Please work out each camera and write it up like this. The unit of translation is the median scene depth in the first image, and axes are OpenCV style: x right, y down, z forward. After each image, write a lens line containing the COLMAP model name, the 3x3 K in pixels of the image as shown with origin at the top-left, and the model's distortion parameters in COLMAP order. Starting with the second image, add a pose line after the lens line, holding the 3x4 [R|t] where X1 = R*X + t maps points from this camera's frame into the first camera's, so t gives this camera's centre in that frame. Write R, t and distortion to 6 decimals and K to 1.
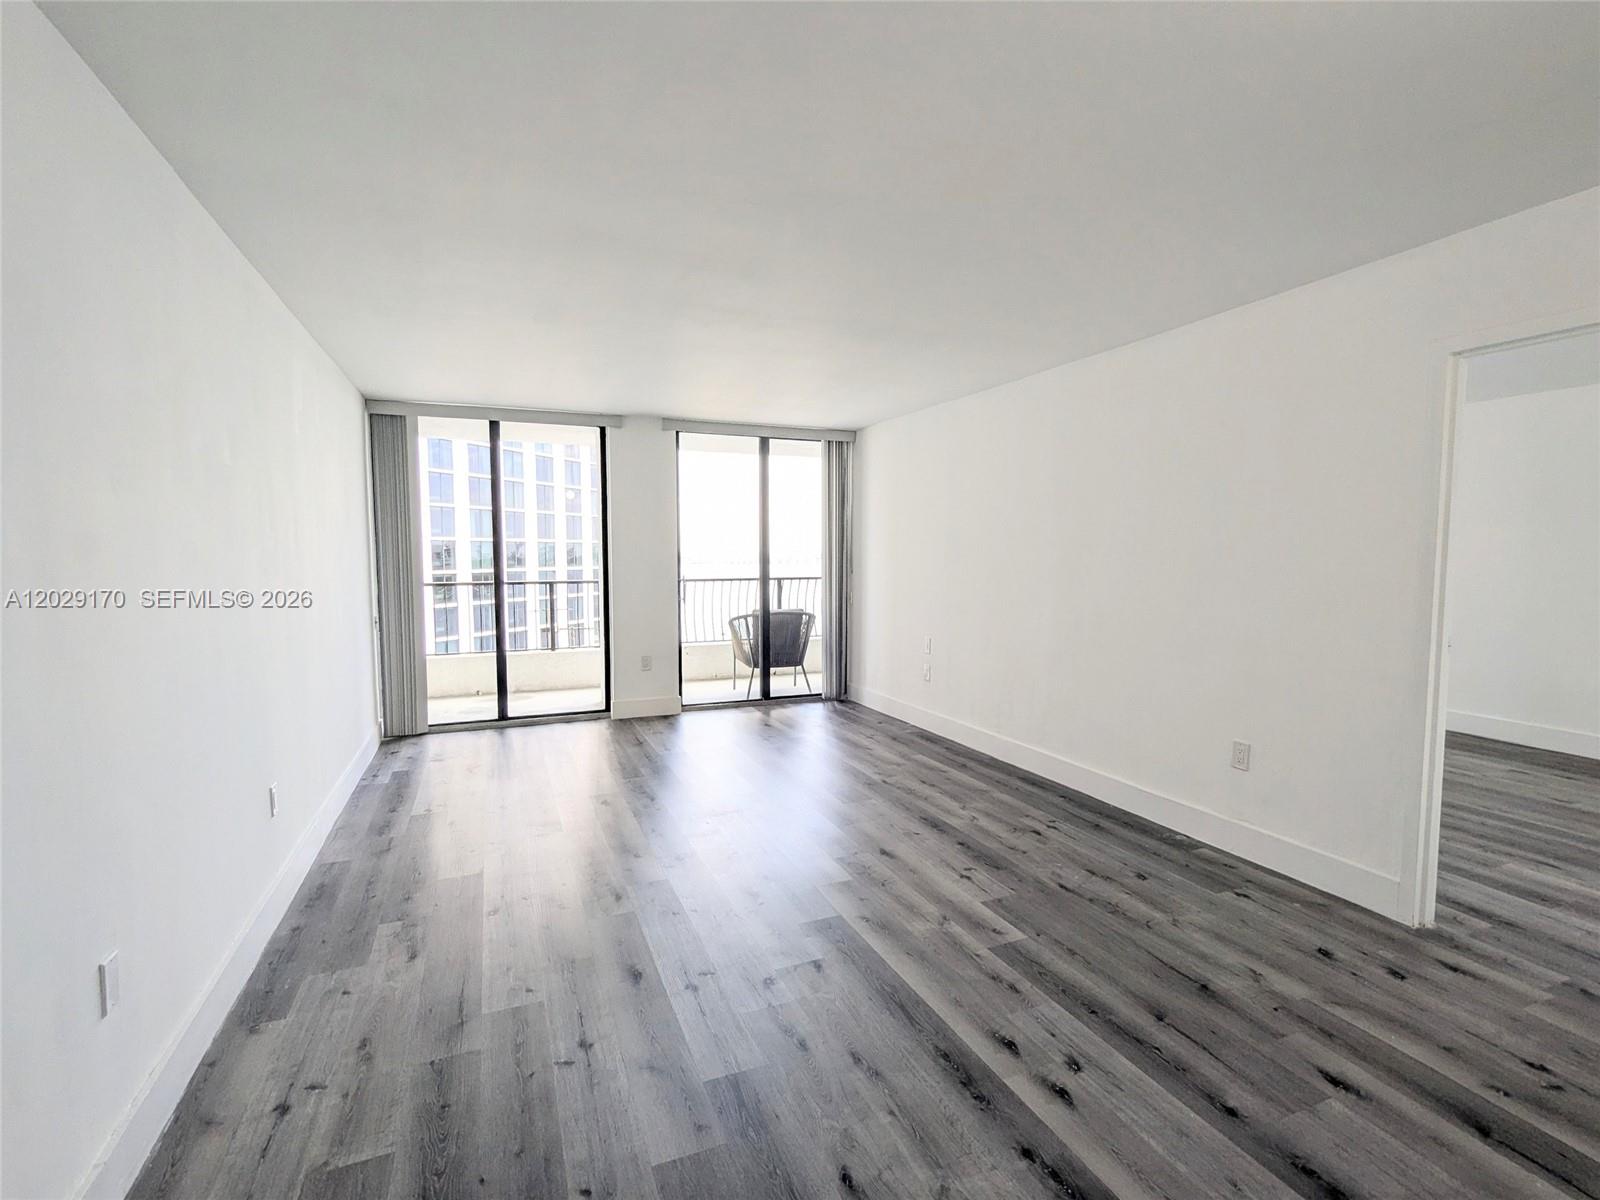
lens RADIAL K [[755.1, 0, 802.1], [0, 755.1, 608.9], [0, 0, 1]] dist [-0.003977, 0.002587]
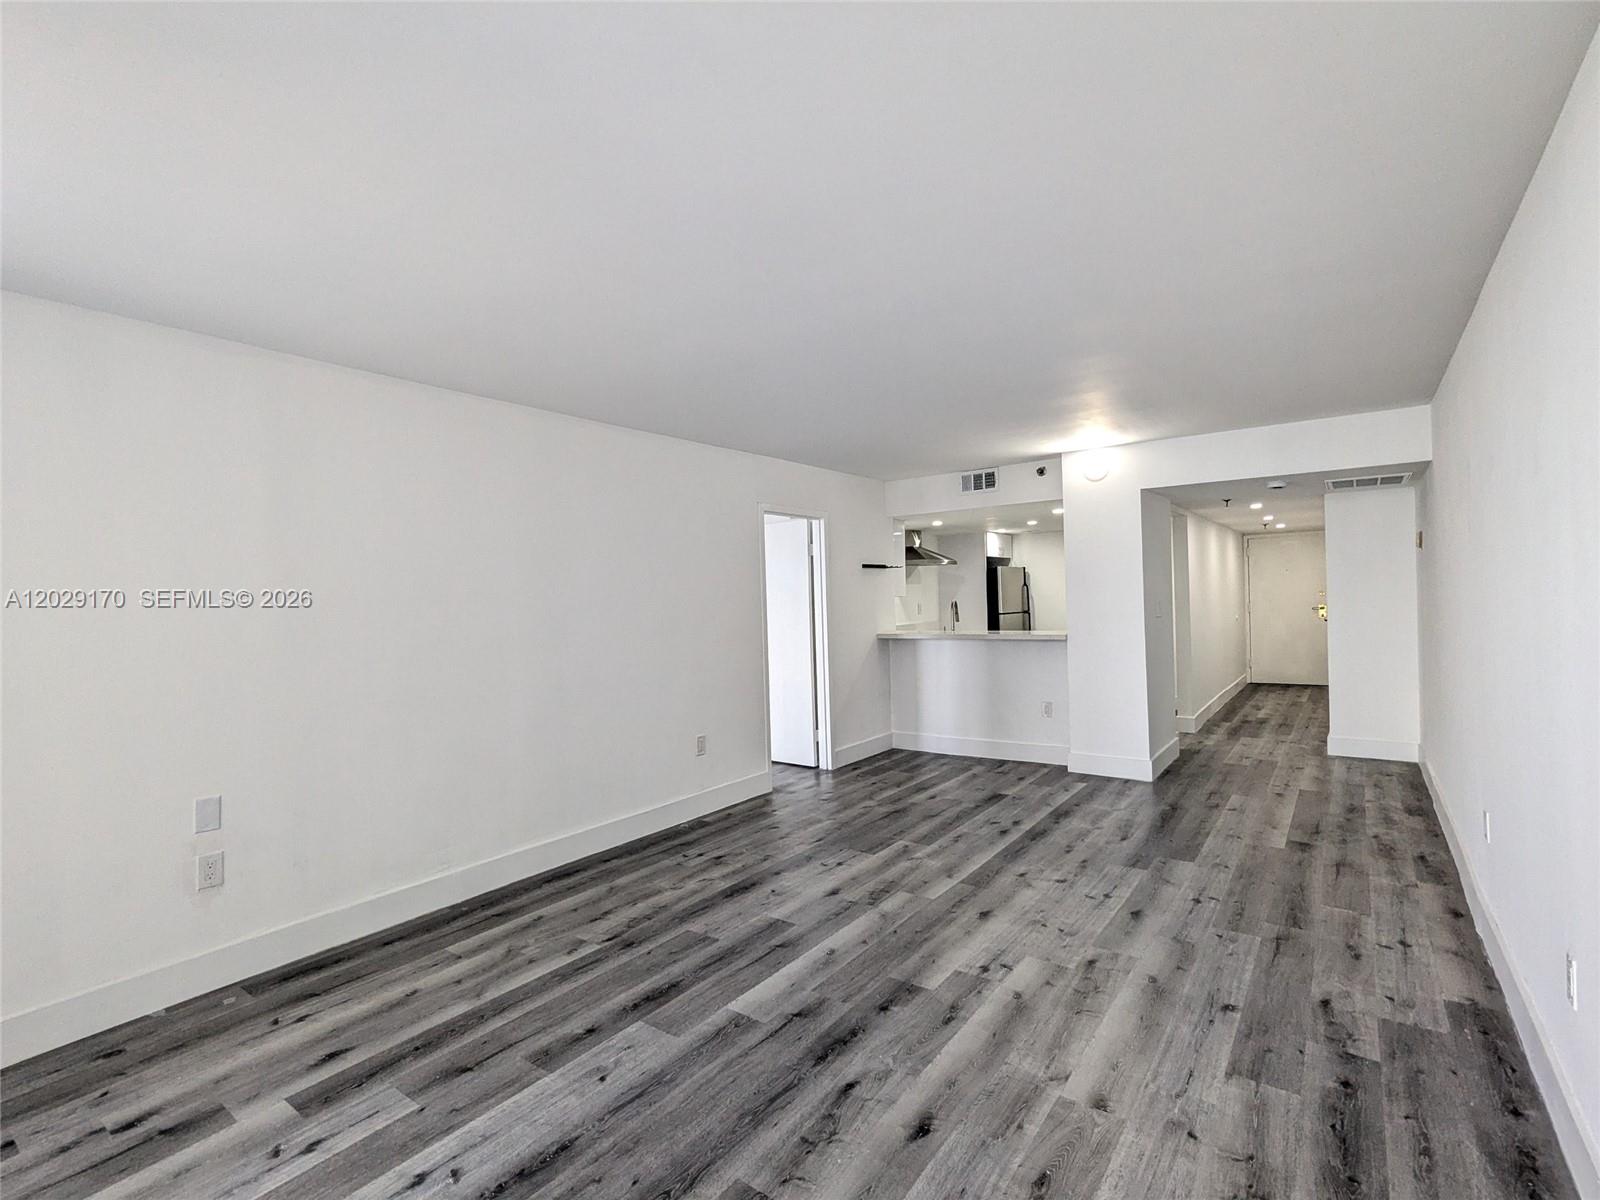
lens RADIAL K [[758.2, 0, 804.6], [0, 758.2, 604.5], [0, 0, 1]] dist [-0.001636, 0.001836]
pose [[-0.522479, 0.011210, 0.852579, -0.877736], [0.094843, 0.994472, 0.045047, -0.139561], [-0.847361, 0.104397, -0.520654, 1.769065]]
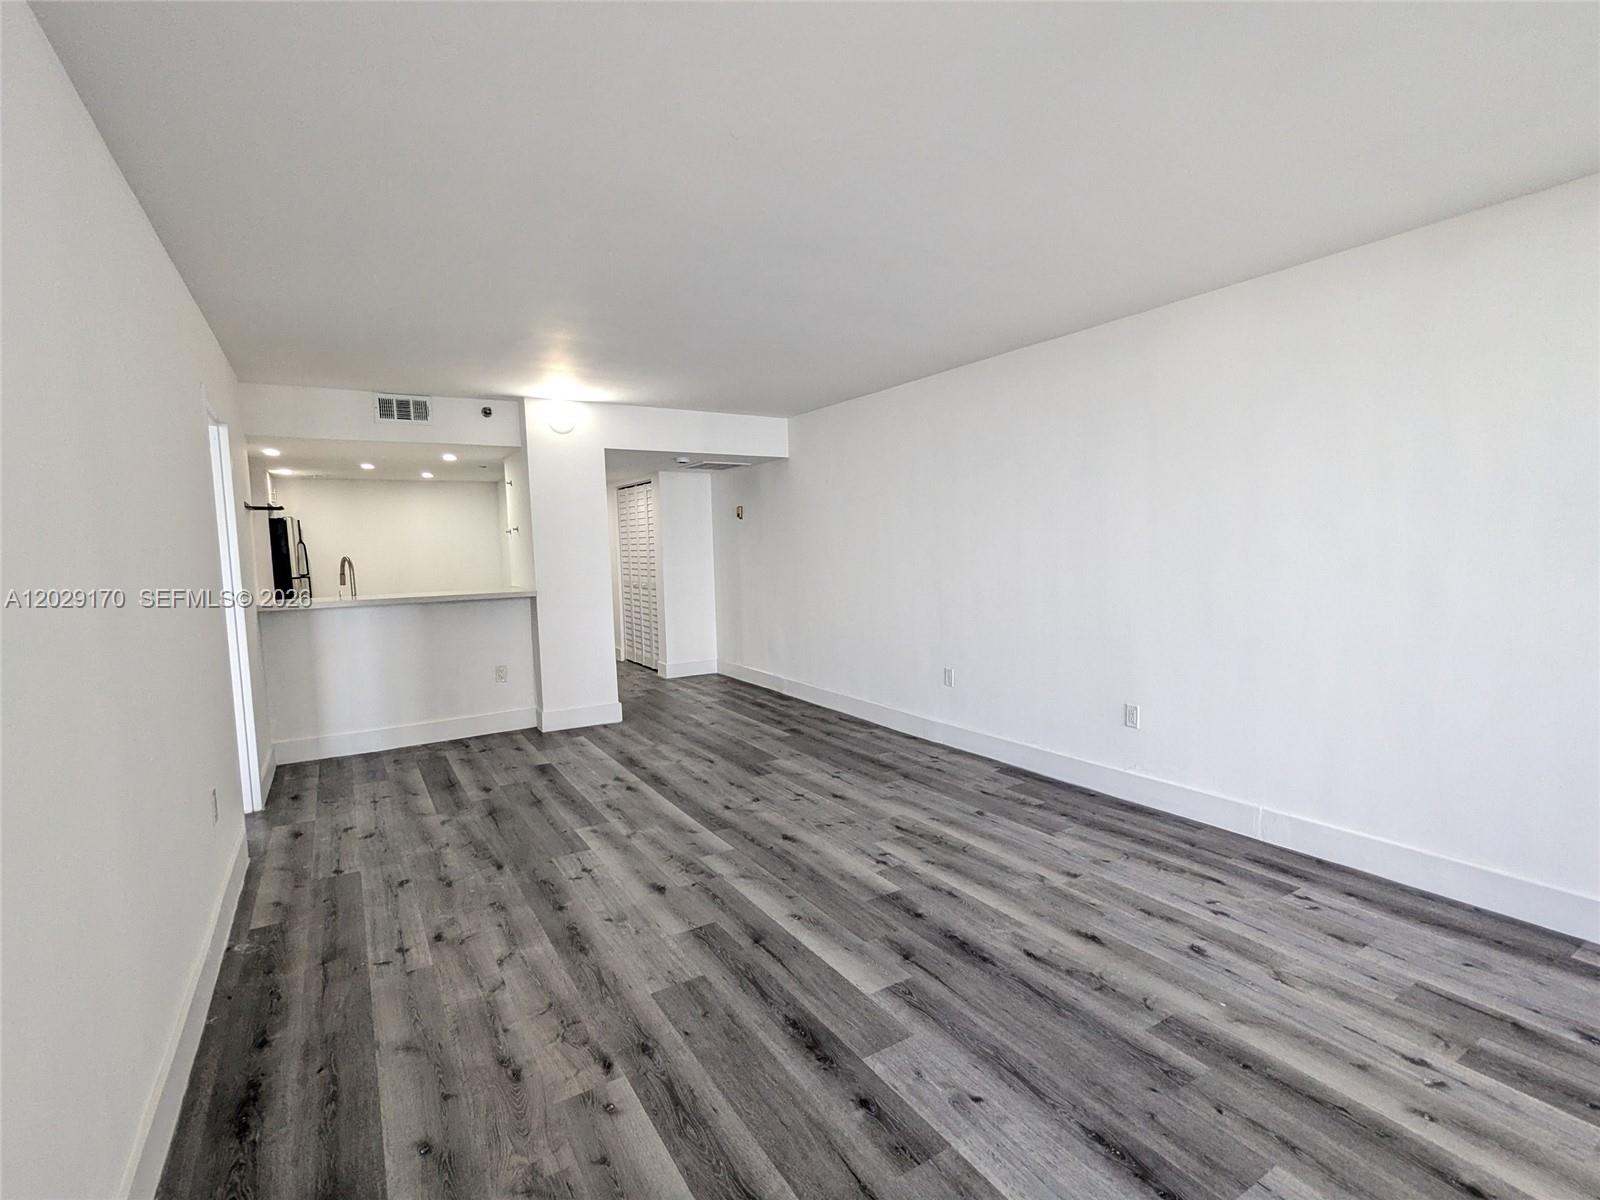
lens RADIAL K [[755.1, 0, 802.1], [0, 755.1, 608.9], [0, 0, 1]] dist [-0.003977, 0.002587]
pose [[-0.986615, 0.040441, -0.157971, 0.083510], [0.014431, 0.986612, 0.162446, -0.158244], [0.162426, 0.157992, -0.973990, 2.109612]]
